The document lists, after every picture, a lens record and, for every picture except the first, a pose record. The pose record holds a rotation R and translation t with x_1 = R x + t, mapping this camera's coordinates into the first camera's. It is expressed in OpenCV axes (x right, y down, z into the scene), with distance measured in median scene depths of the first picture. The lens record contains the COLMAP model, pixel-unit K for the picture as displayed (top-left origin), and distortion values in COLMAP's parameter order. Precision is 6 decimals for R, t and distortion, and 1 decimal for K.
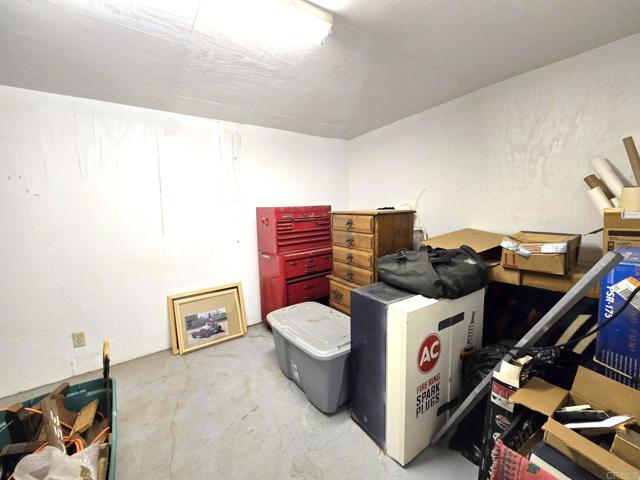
lens RADIAL K [[262.3, 0, 317.4], [0, 262.3, 231.2], [0, 0, 1]] dist [-0.007630, 0.000133]
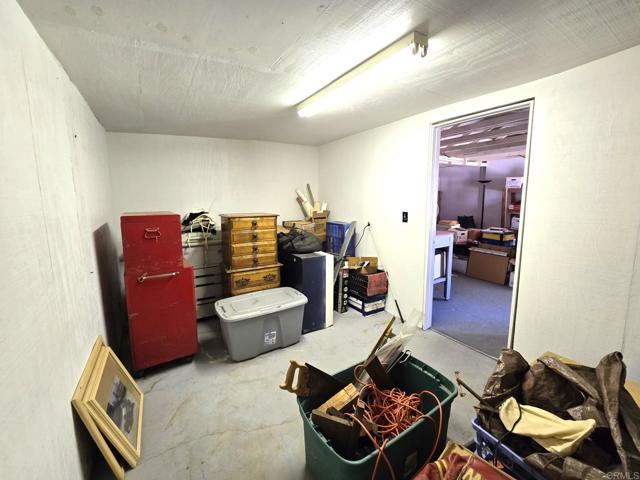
lens RADIAL K [[262.3, 0, 317.4], [0, 262.3, 231.2], [0, 0, 1]] dist [-0.007630, 0.000133]
pose [[0.062634, -0.096109, 0.993398, -1.031443], [0.106566, 0.990306, 0.089091, -0.065542], [-0.992331, 0.100282, 0.072269, 0.490545]]
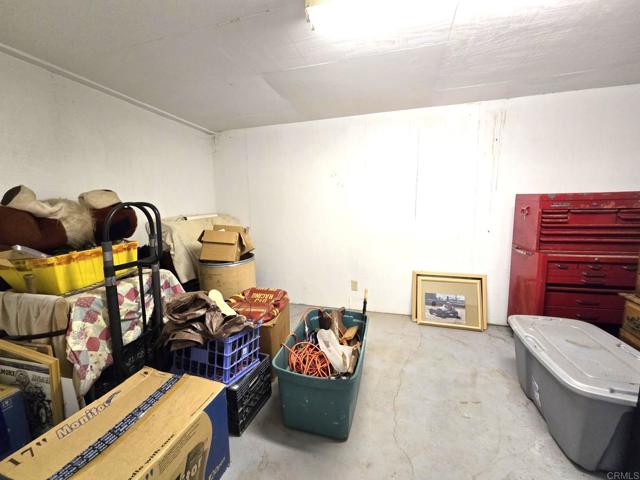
lens RADIAL K [[262.3, 0, 317.4], [0, 262.3, 231.2], [0, 0, 1]] dist [-0.007630, 0.000133]
pose [[0.602107, 0.109665, -0.790848, 0.074912], [-0.071987, 0.993944, 0.083021, 0.007217], [0.795163, 0.006943, 0.606356, -0.047508]]
